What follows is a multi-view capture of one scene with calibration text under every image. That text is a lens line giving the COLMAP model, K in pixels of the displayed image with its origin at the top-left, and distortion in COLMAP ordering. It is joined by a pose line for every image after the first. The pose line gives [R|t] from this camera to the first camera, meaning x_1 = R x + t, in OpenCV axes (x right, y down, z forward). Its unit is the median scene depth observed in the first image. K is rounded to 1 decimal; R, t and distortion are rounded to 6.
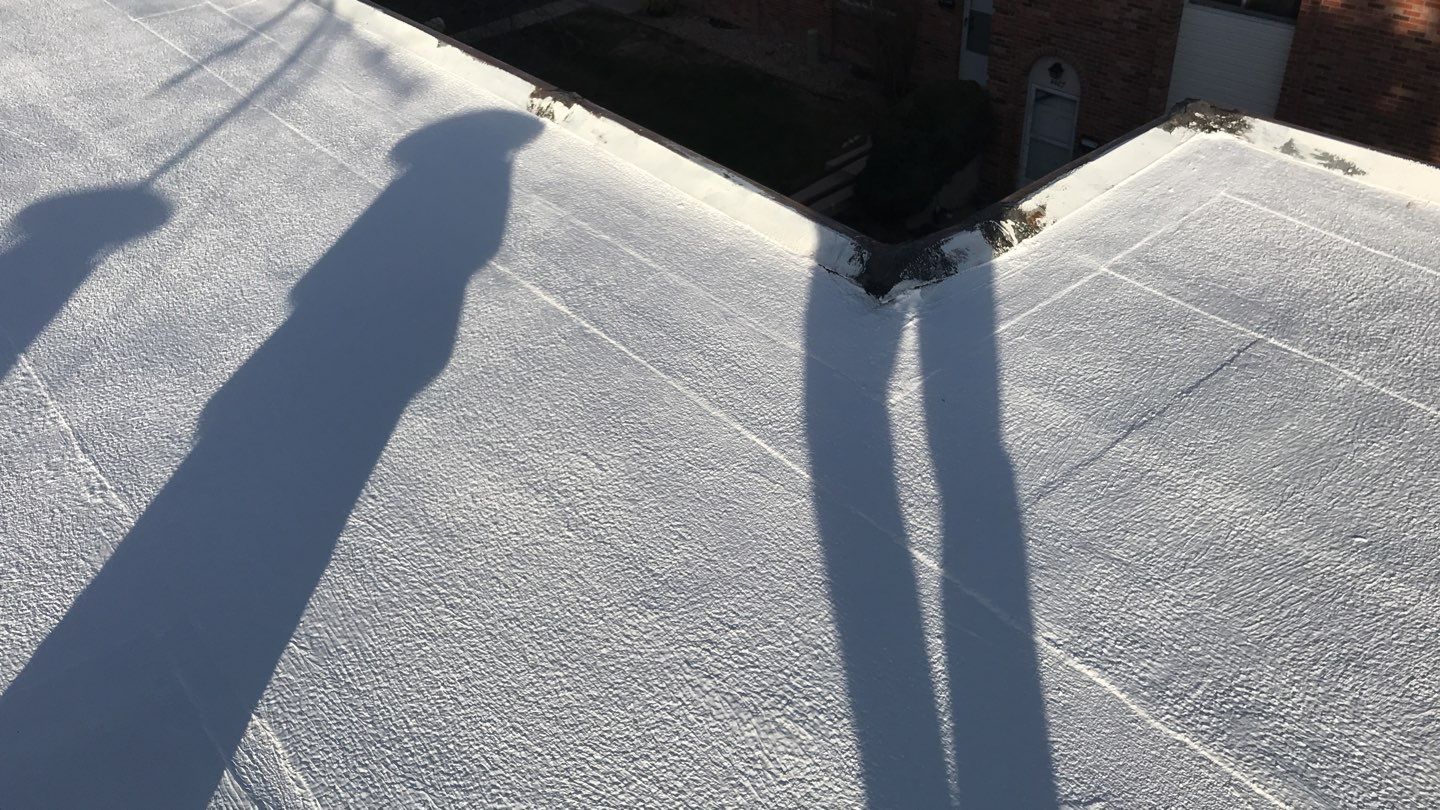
lens RADIAL K [[1238.5, 0, 765.6], [0, 1238.5, 407.6], [0, 0, 1]] dist [0.020062, 0.011180]
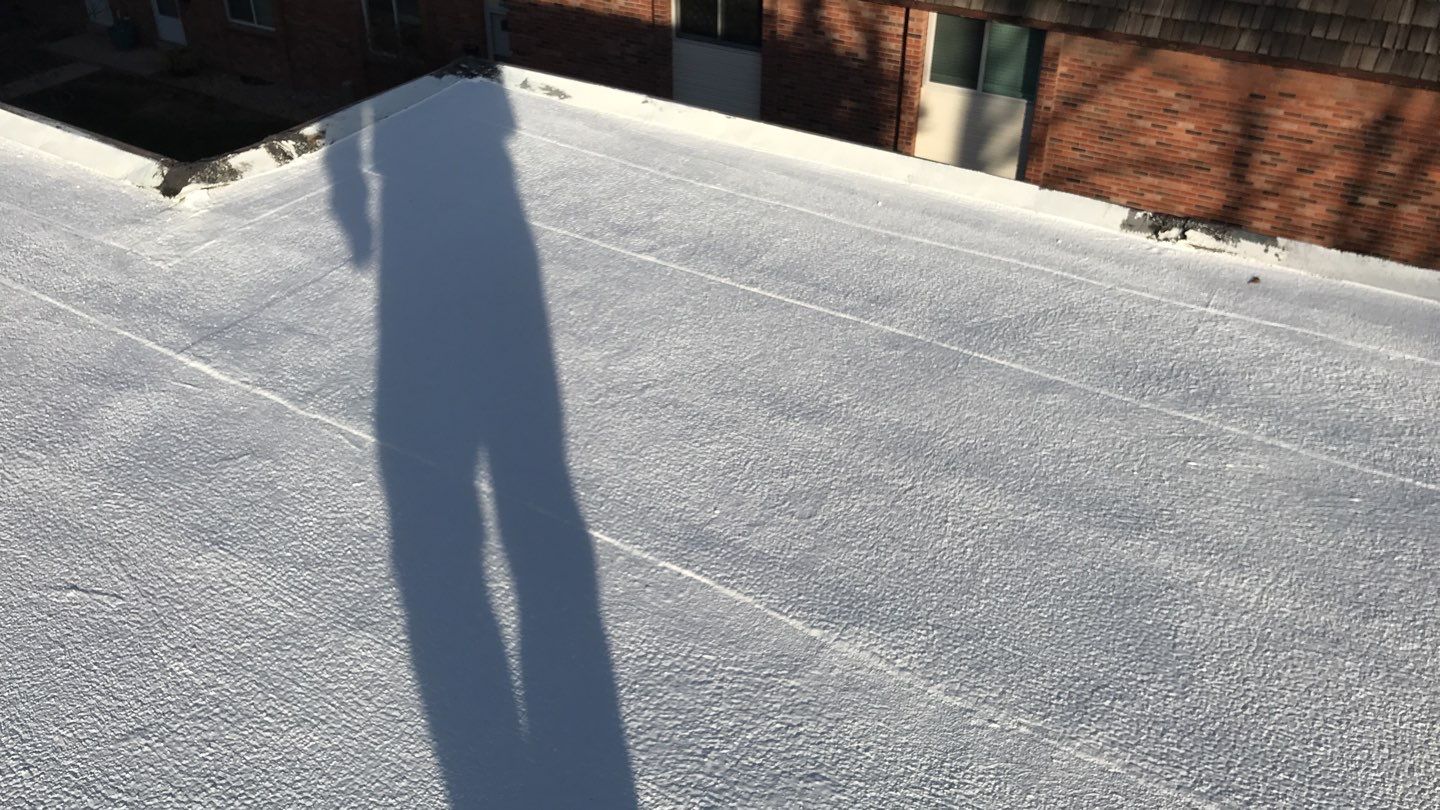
lens RADIAL K [[1238.5, 0, 765.6], [0, 1238.5, 407.6], [0, 0, 1]] dist [0.020062, 0.011180]
pose [[0.948908, -0.122409, 0.290843, 0.229686], [0.135398, 0.990479, -0.024882, 0.201902], [-0.285028, 0.062990, 0.956447, -0.328779]]
